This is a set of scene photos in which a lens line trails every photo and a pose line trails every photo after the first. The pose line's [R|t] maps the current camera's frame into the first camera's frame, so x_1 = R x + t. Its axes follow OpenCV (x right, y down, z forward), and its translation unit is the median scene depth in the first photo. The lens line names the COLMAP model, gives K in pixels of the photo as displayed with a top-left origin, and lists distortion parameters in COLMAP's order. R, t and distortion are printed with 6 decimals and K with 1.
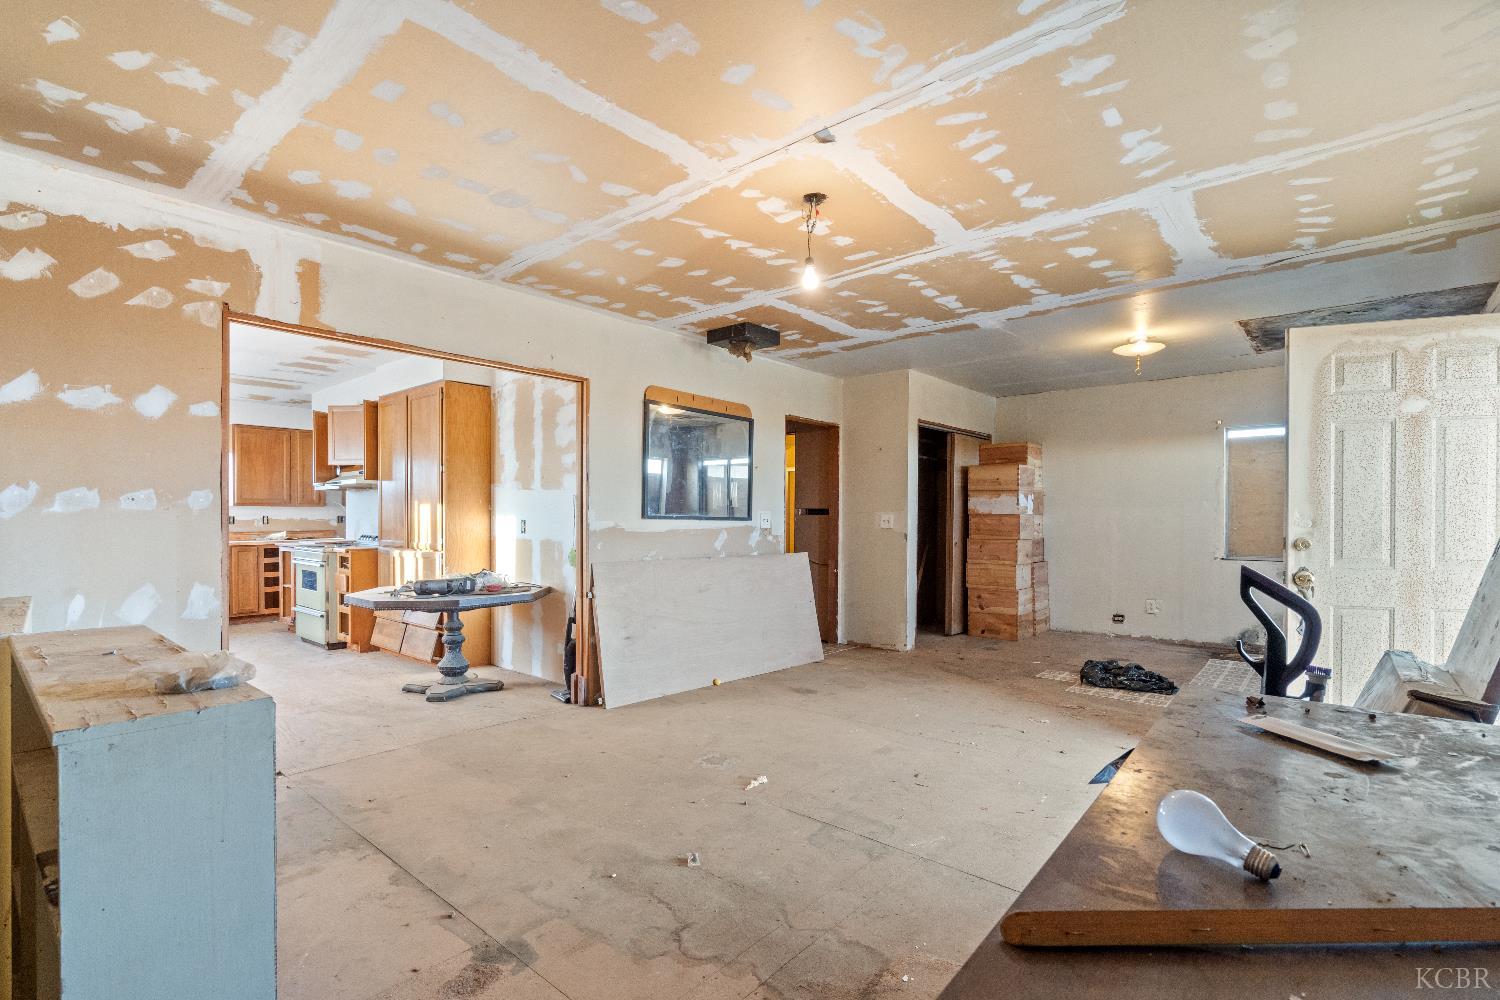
lens RADIAL K [[697.4, 0, 756.3], [0, 697.4, 527.8], [0, 0, 1]] dist [-0.003229, -0.000133]
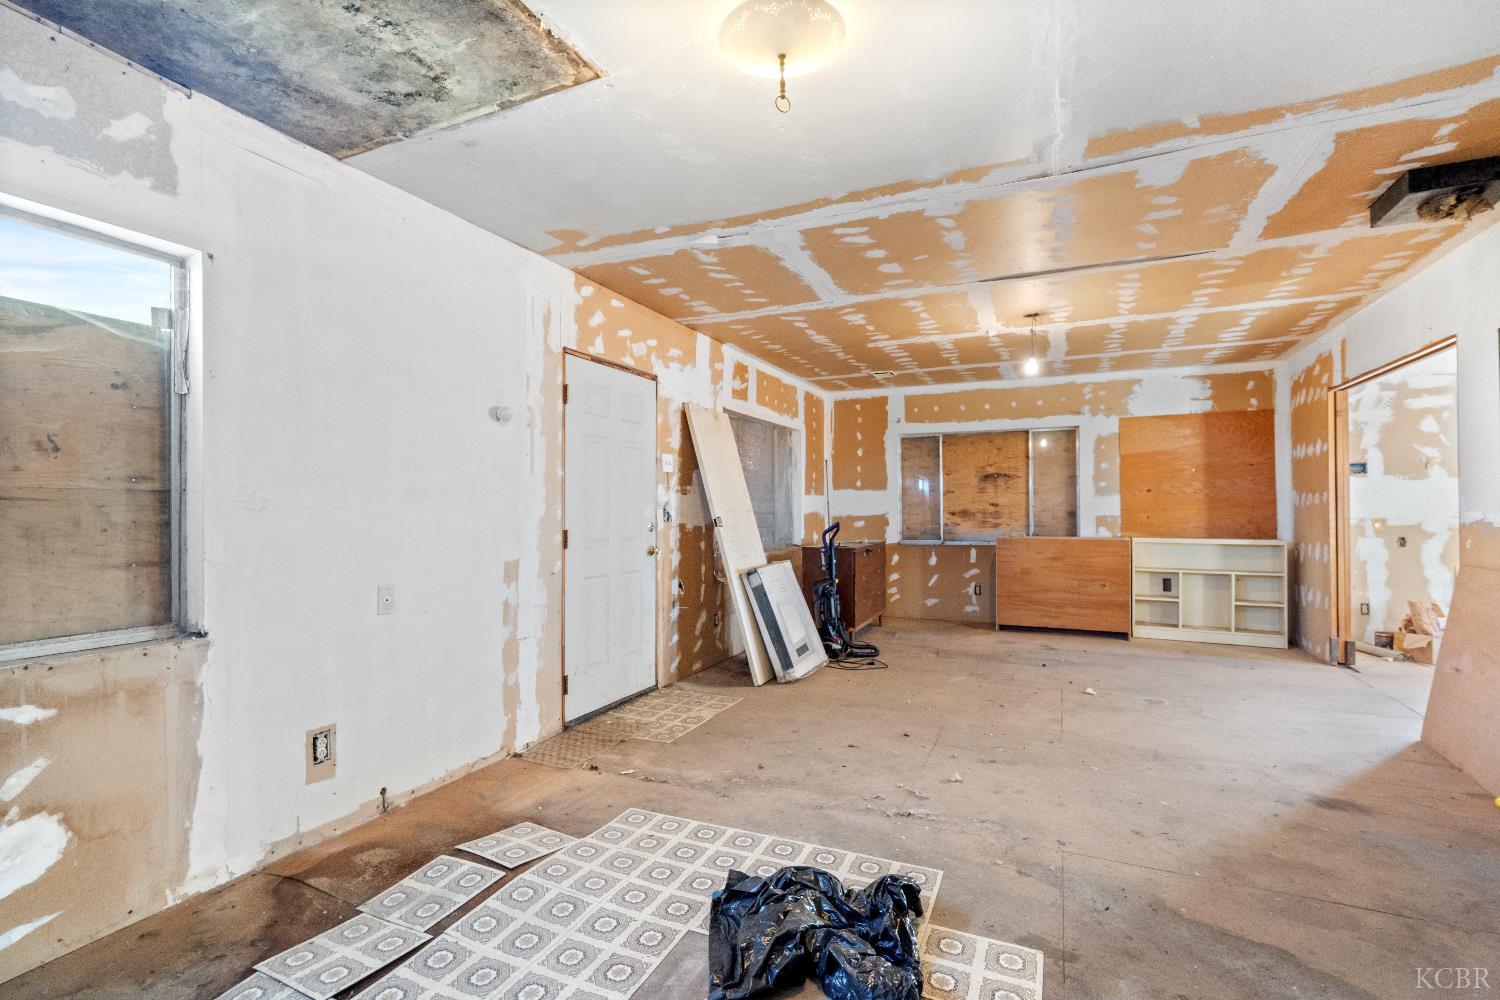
lens RADIAL K [[690.4, 0, 747.0], [0, 690.4, 506.5], [0, 0, 1]] dist [-0.002317, 0.000113]
pose [[-0.961605, 0.000297, -0.274438, 0.873001], [-0.002983, 0.999929, 0.011535, -0.025337], [0.274422, 0.011911, -0.961536, 1.763760]]
